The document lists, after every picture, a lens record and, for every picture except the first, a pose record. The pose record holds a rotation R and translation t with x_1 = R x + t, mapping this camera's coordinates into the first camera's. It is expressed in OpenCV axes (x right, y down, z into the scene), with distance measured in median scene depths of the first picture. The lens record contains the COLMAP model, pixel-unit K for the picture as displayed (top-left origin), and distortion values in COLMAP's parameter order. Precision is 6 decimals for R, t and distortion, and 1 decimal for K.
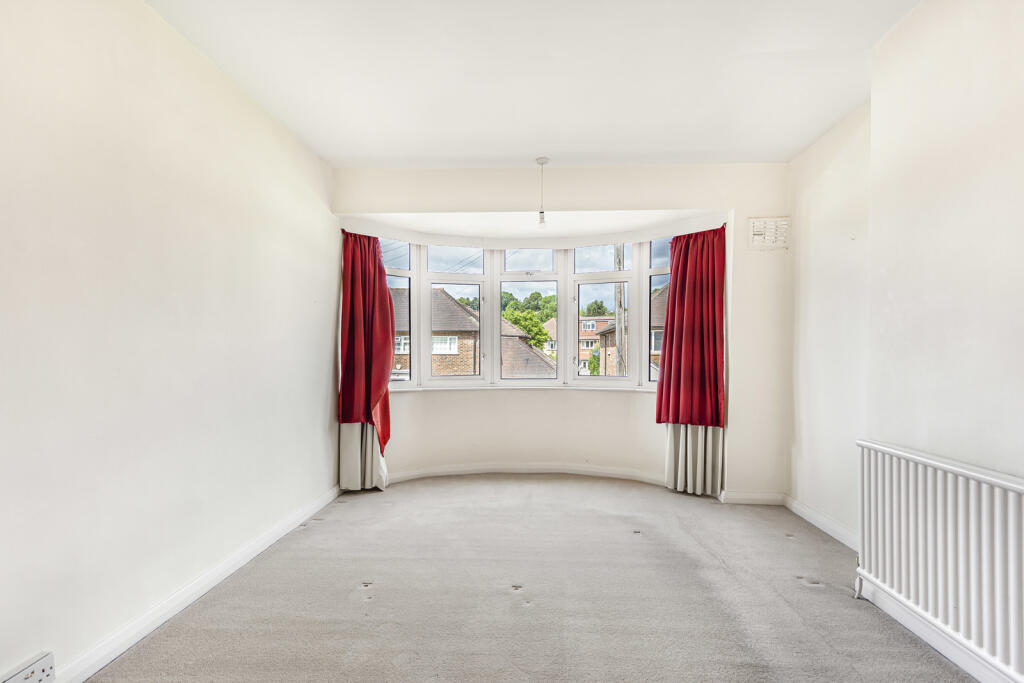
lens RADIAL K [[491.7, 0, 512.9], [0, 491.7, 366.4], [0, 0, 1]] dist [0.002940, 0.001006]
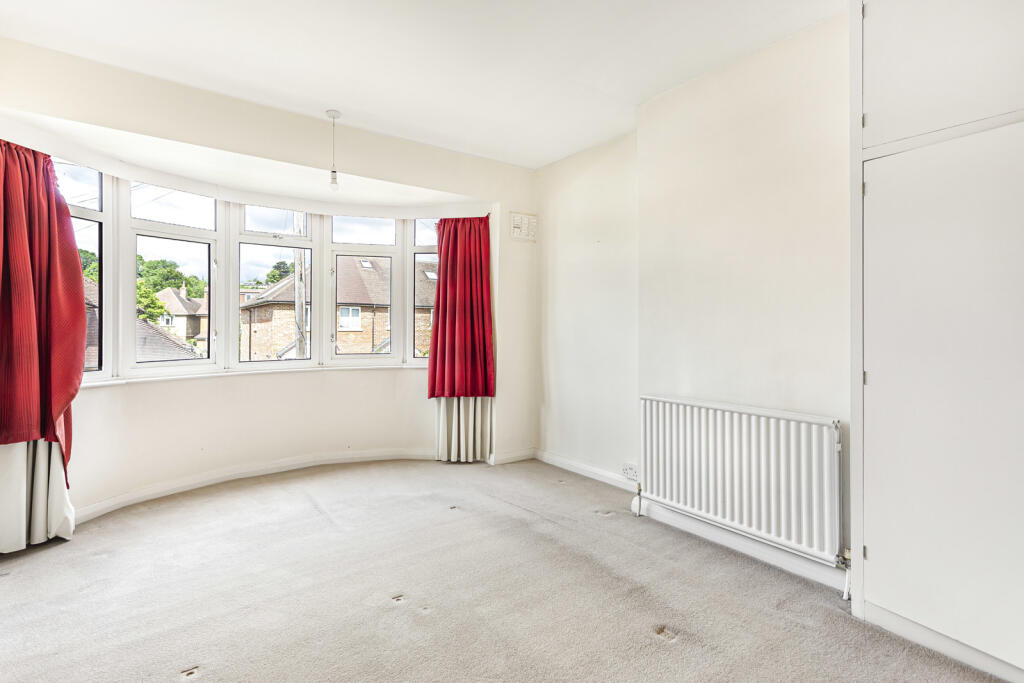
lens RADIAL K [[490.8, 0, 512.7], [0, 490.8, 329.0], [0, 0, 1]] dist [0.015639, 0.001478]
pose [[0.780267, -0.001867, 0.625444, -0.220325], [0.019496, 0.999582, -0.021338, -0.003365], [-0.625143, 0.028843, 0.779977, 0.101395]]
